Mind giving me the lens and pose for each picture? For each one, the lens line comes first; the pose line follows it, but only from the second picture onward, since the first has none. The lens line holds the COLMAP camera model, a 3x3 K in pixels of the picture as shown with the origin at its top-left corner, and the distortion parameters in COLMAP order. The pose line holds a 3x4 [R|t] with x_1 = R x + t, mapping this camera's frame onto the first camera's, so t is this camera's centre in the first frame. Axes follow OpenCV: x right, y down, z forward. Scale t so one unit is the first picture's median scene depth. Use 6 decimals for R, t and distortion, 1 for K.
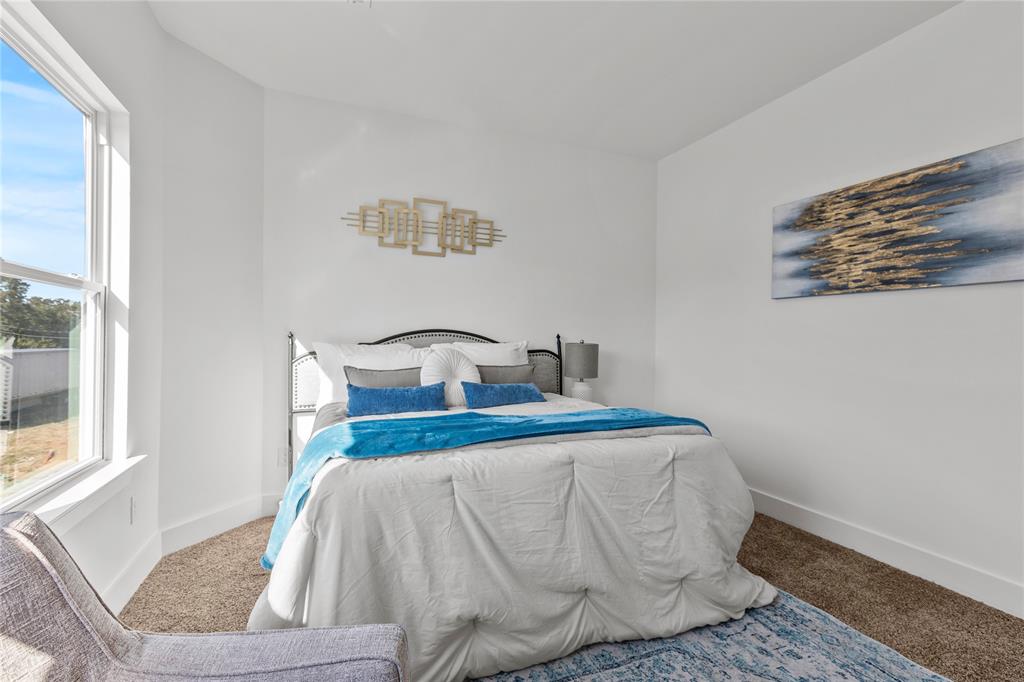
lens RADIAL K [[456.1, 0, 516.8], [0, 456.1, 340.5], [0, 0, 1]] dist [-0.001494, 0.000060]
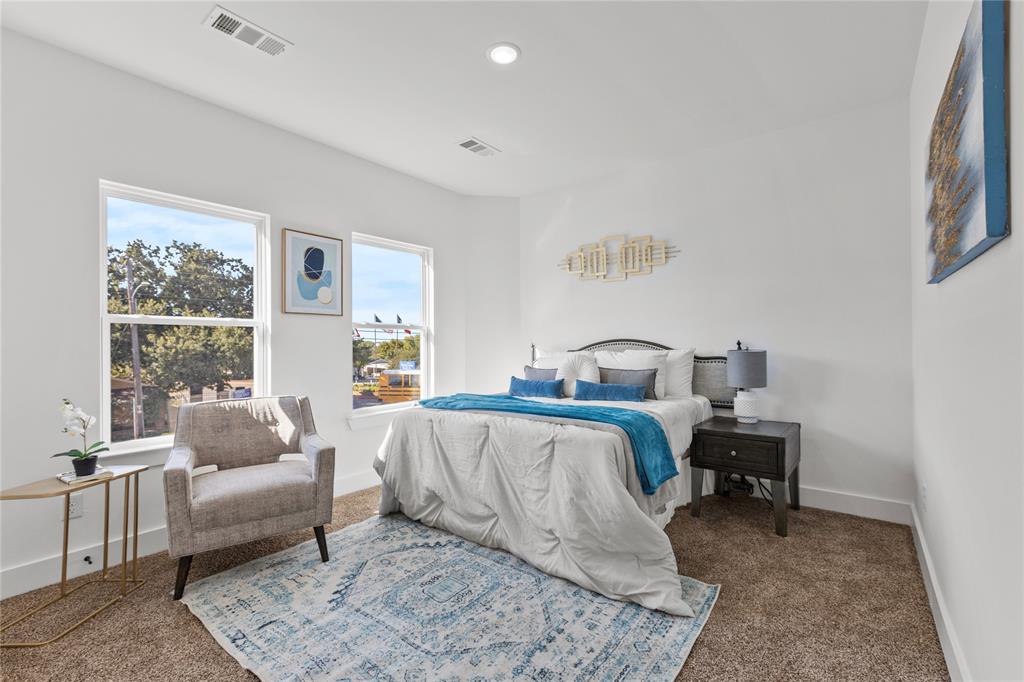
lens RADIAL K [[456.1, 0, 519.9], [0, 456.1, 341.4], [0, 0, 1]] dist [-0.001494, 0.000060]
pose [[0.509623, -0.016134, -0.860247, 1.290333], [0.010394, 0.999867, -0.012594, -0.009265], [0.860335, -0.002523, 0.509723, 0.227880]]
